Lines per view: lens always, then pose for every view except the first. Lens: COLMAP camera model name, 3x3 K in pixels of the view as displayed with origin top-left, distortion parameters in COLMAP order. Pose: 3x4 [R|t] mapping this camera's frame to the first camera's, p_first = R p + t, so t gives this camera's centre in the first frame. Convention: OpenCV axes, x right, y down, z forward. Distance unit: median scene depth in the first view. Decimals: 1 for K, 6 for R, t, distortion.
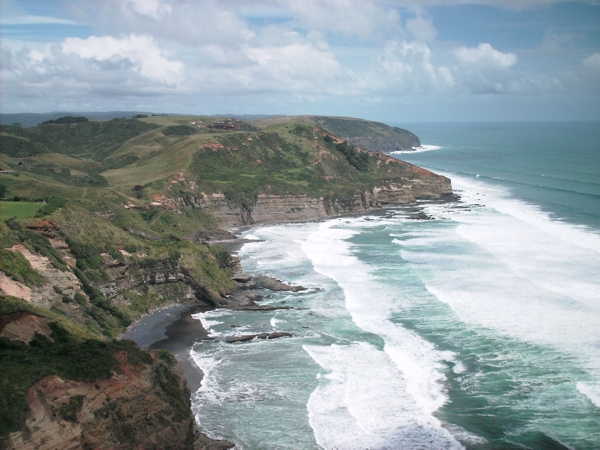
lens RADIAL K [[715.1, 0, 295.5], [0, 715.1, 225.2], [0, 0, 1]] dist [-0.118422, 0.164848]
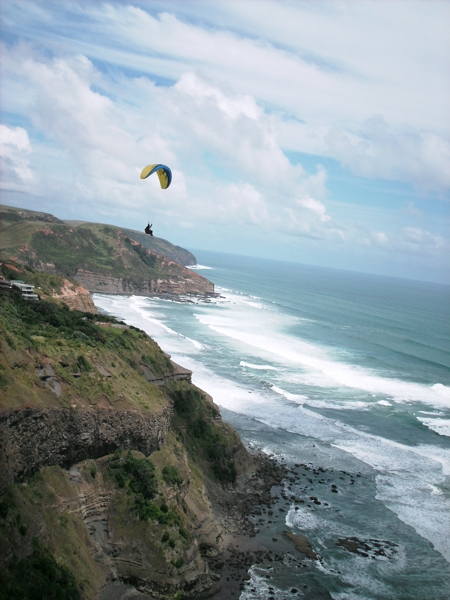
lens RADIAL K [[715.1, 0, 206.2], [0, 715.1, 299.9], [0, 0, 1]] dist [-0.118422, 0.164848]
pose [[0.971943, 0.139056, 0.189708, -0.052756], [-0.127284, 0.989180, -0.072949, 0.072041], [-0.197800, 0.046755, 0.979127, -0.346849]]
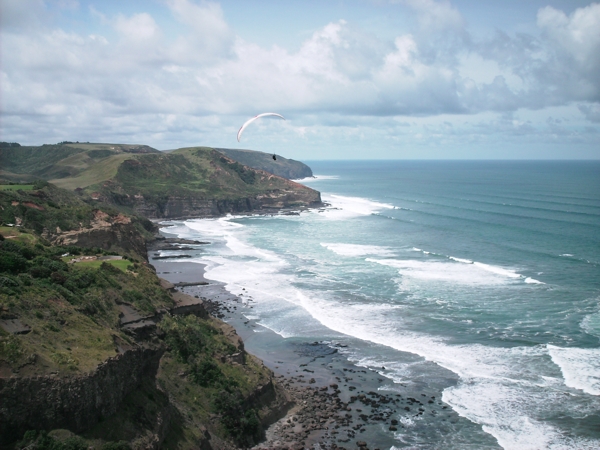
lens RADIAL K [[715.1, 0, 295.5], [0, 715.1, 225.2], [0, 0, 1]] dist [-0.118422, 0.164848]
pose [[0.991493, -0.002746, 0.130128, 0.008512], [0.009534, 0.998624, -0.051565, 0.067227], [-0.129807, 0.052367, 0.990155, -0.290859]]
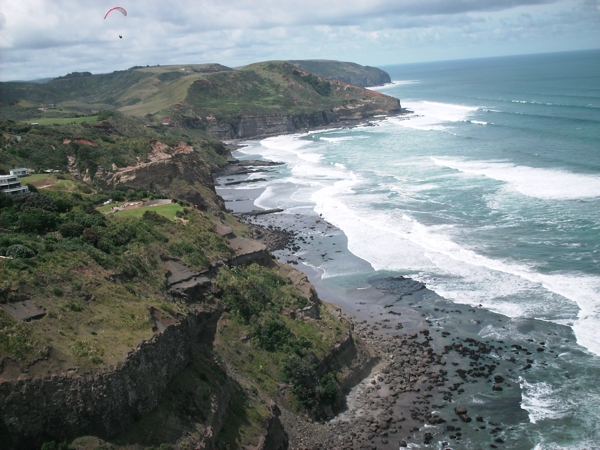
lens RADIAL K [[715.1, 0, 295.5], [0, 715.1, 225.2], [0, 0, 1]] dist [-0.118422, 0.164848]
pose [[0.997377, -0.071814, 0.009015, 0.016615], [0.071030, 0.995108, 0.068662, 0.059506], [-0.013902, -0.067842, 0.997599, -0.249646]]
